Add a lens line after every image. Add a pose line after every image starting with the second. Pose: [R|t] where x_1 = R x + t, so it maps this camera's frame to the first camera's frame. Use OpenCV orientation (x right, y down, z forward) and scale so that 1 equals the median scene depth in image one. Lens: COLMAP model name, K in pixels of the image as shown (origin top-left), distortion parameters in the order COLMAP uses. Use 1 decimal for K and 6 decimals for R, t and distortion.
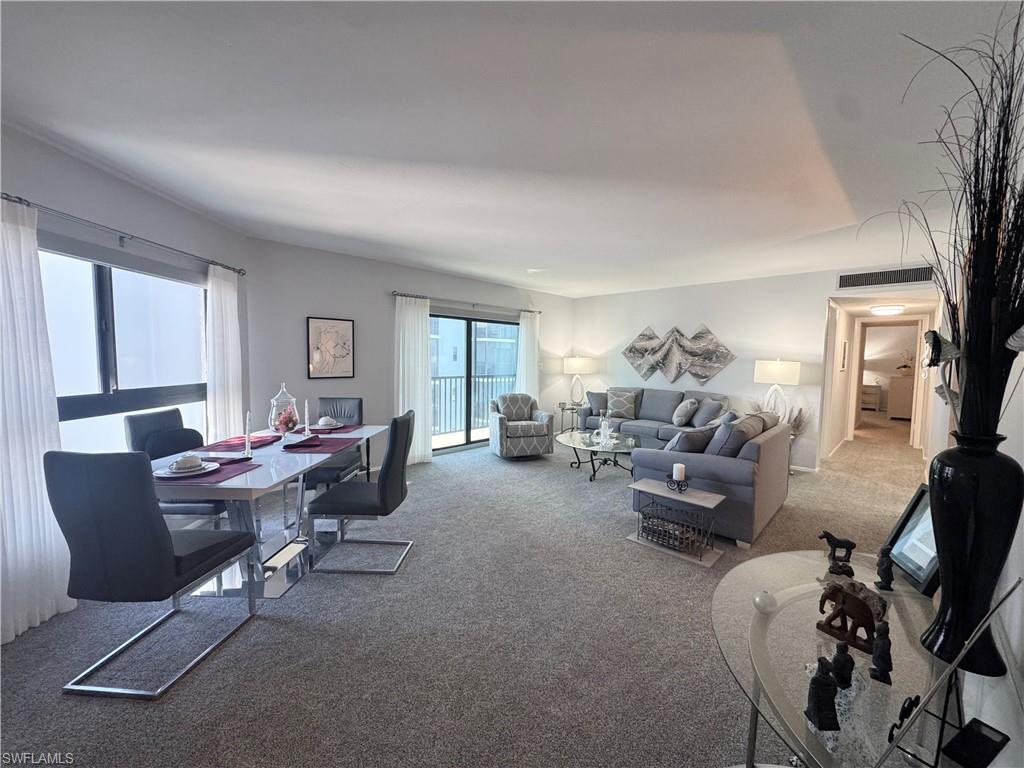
lens RADIAL K [[407.5, 0, 514.5], [0, 407.5, 383.3], [0, 0, 1]] dist [-0.000855, -0.000085]
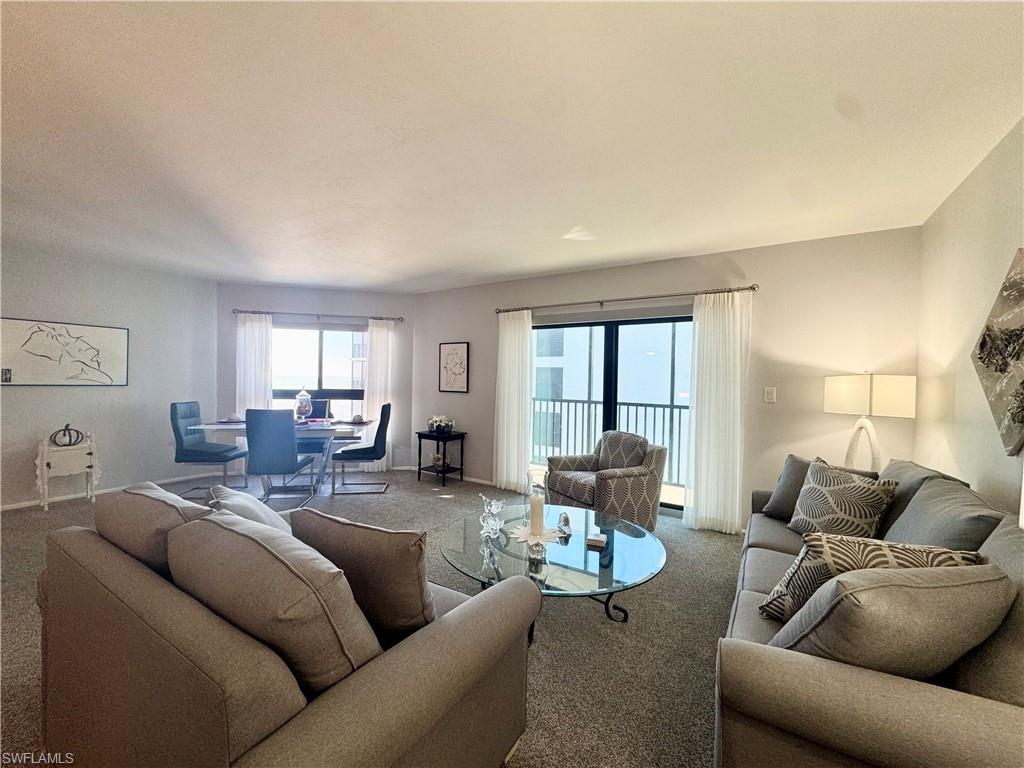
lens RADIAL K [[407.5, 0, 514.5], [0, 407.5, 383.3], [0, 0, 1]] dist [-0.000855, -0.000085]
pose [[0.208641, -0.000662, -0.977992, 0.589424], [-0.078990, 0.996721, -0.017526, -0.025611], [0.974797, 0.080908, 0.207905, 0.719248]]
